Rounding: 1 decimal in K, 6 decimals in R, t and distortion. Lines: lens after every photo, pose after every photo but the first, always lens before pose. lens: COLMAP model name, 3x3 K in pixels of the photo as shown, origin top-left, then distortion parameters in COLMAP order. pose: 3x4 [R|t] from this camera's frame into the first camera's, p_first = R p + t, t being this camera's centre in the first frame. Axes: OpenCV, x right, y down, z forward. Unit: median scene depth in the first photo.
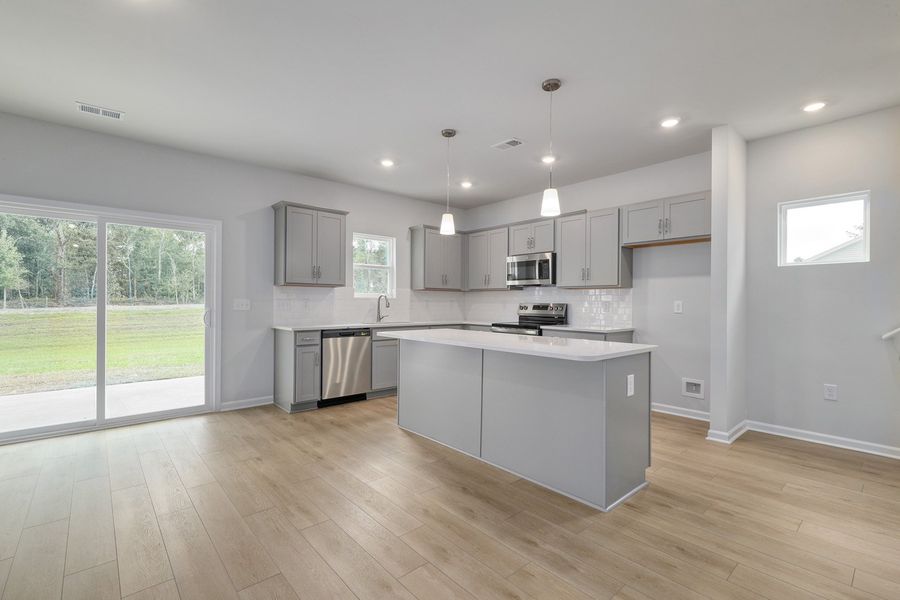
lens RADIAL K [[413.5, 0, 442.1], [0, 413.5, 300.5], [0, 0, 1]] dist [0.000778, -0.000047]
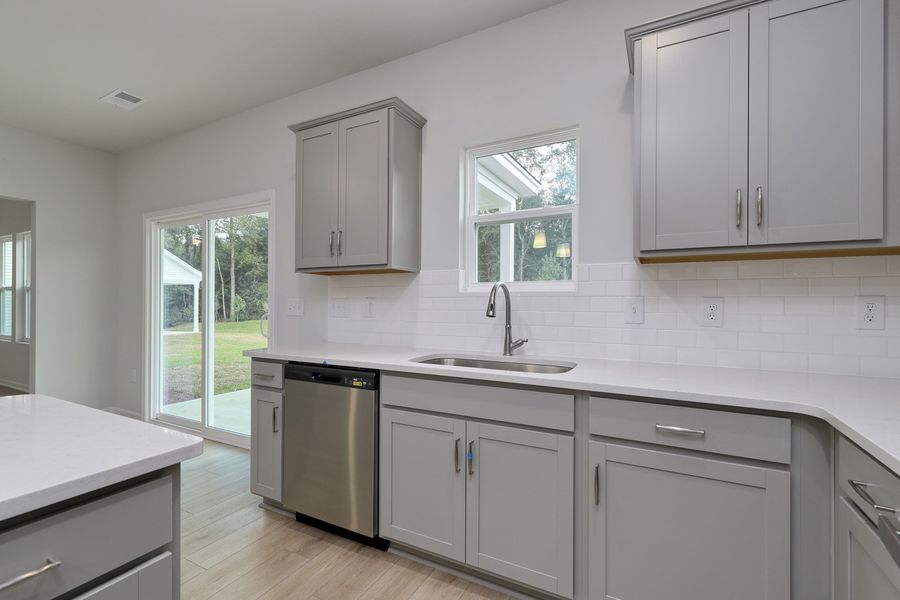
lens RADIAL K [[413.5, 0, 445.6], [0, 413.5, 301.0], [0, 0, 1]] dist [0.000778, -0.000047]
pose [[0.363465, -0.008713, -0.931567, 0.222499], [0.000986, 0.999959, -0.008968, 0.006899], [0.931607, 0.002341, 0.363459, 0.990383]]
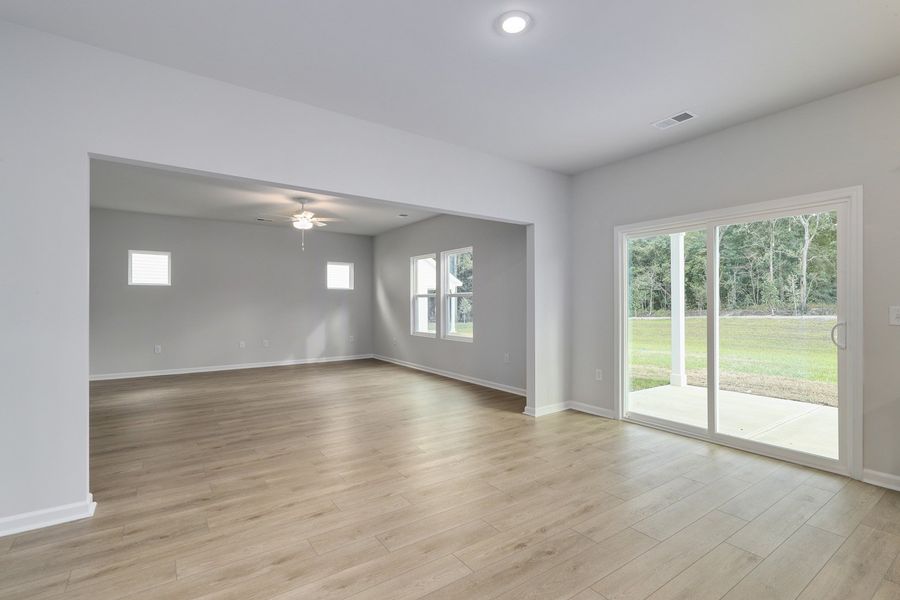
lens RADIAL K [[413.5, 0, 447.4], [0, 413.5, 305.3], [0, 0, 1]] dist [0.000778, -0.000047]
pose [[-0.095793, -0.003314, -0.995396, 0.160235], [0.003093, 0.999989, -0.003627, -0.002772], [0.995396, -0.003426, -0.095782, 0.414024]]
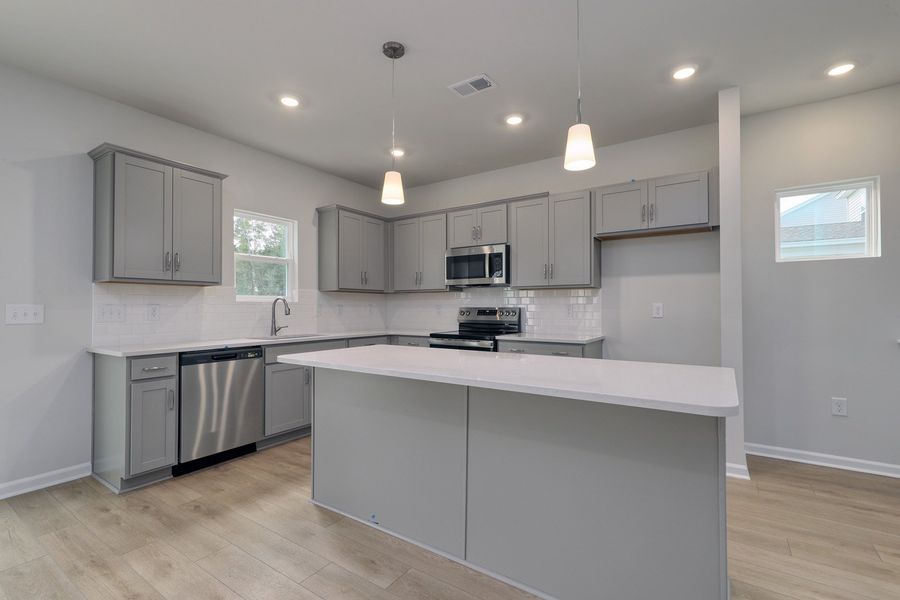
lens RADIAL K [[408.4, 0, 445.2], [0, 408.4, 301.4], [0, 0, 1]] dist [0.000523, 0.000170]
pose [[0.964996, -0.004416, 0.262228, -0.063726], [0.006849, 0.999942, -0.008362, 0.001348], [-0.262176, 0.009865, 0.964970, 0.290617]]
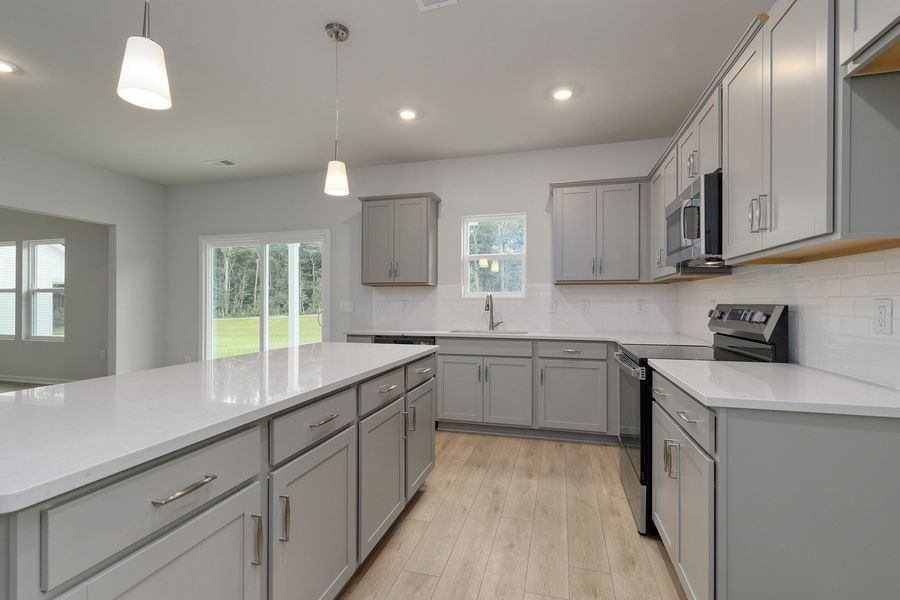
lens RADIAL K [[413.5, 0, 448.2], [0, 413.5, 302.8], [0, 0, 1]] dist [0.000778, -0.000047]
pose [[0.560883, -0.005723, -0.827875, 0.512766], [0.004900, 0.999982, -0.003592, 0.006679], [0.827880, -0.002042, 0.560901, 0.636316]]
